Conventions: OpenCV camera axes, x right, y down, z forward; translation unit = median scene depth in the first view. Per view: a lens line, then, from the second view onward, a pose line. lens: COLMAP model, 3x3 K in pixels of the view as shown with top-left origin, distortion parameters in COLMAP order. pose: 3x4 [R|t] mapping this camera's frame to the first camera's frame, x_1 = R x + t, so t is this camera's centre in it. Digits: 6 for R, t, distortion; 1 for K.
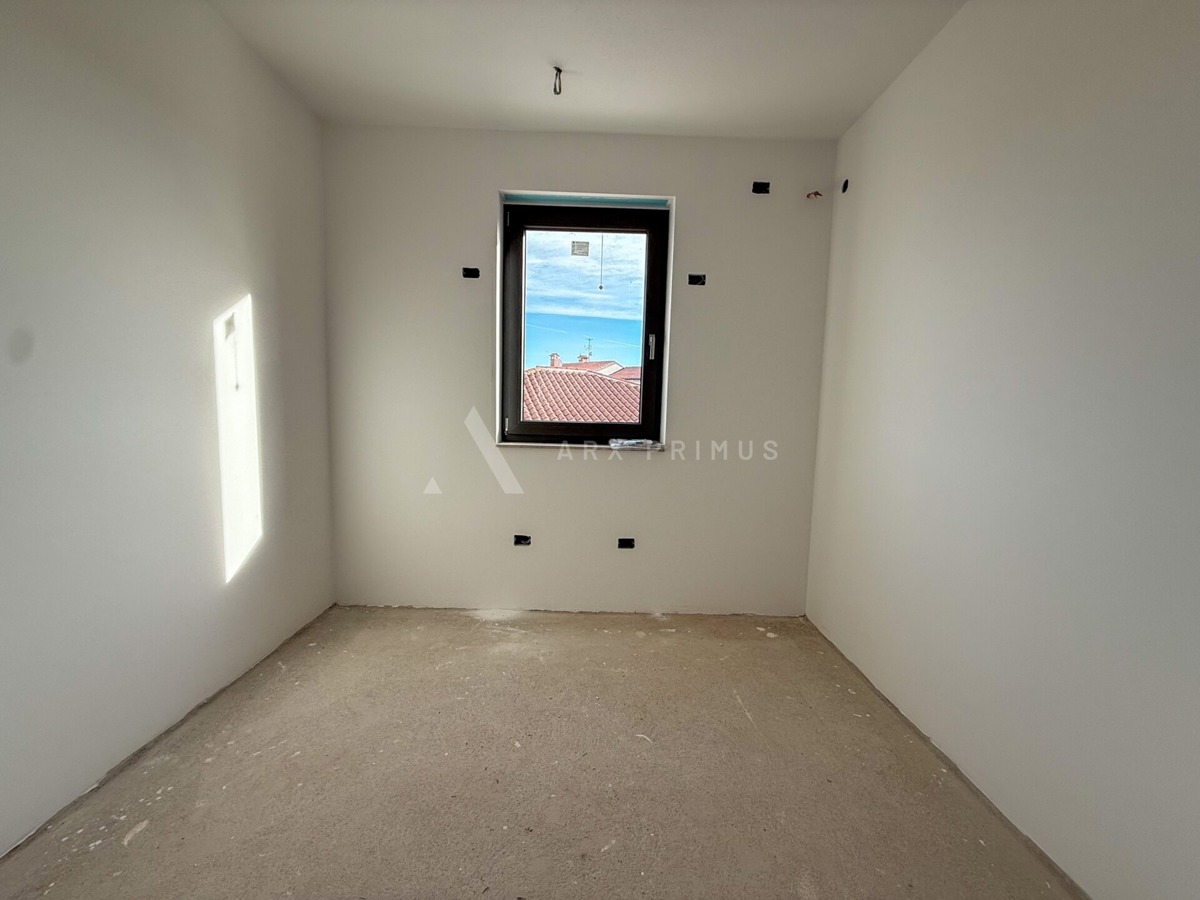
lens RADIAL K [[478.4, 0, 599.3], [0, 478.4, 448.6], [0, 0, 1]] dist [0.001633, -0.000336]
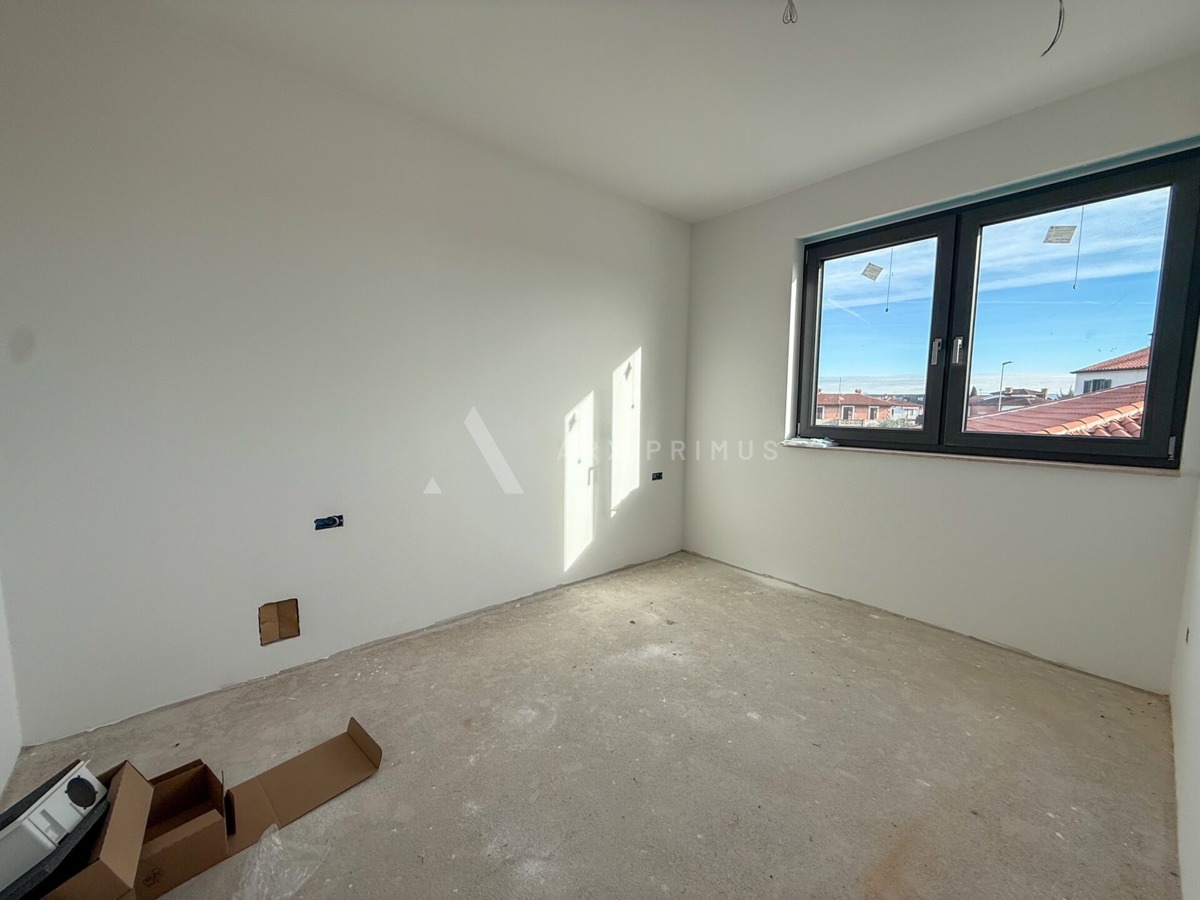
lens RADIAL K [[478.4, 0, 601.8], [0, 478.4, 452.0], [0, 0, 1]] dist [0.001633, -0.000336]
pose [[0.608839, 0.057290, -0.791222, 0.470171], [-0.066560, 0.997561, 0.021013, 0.014108], [0.790496, 0.039870, 0.611168, -0.113622]]
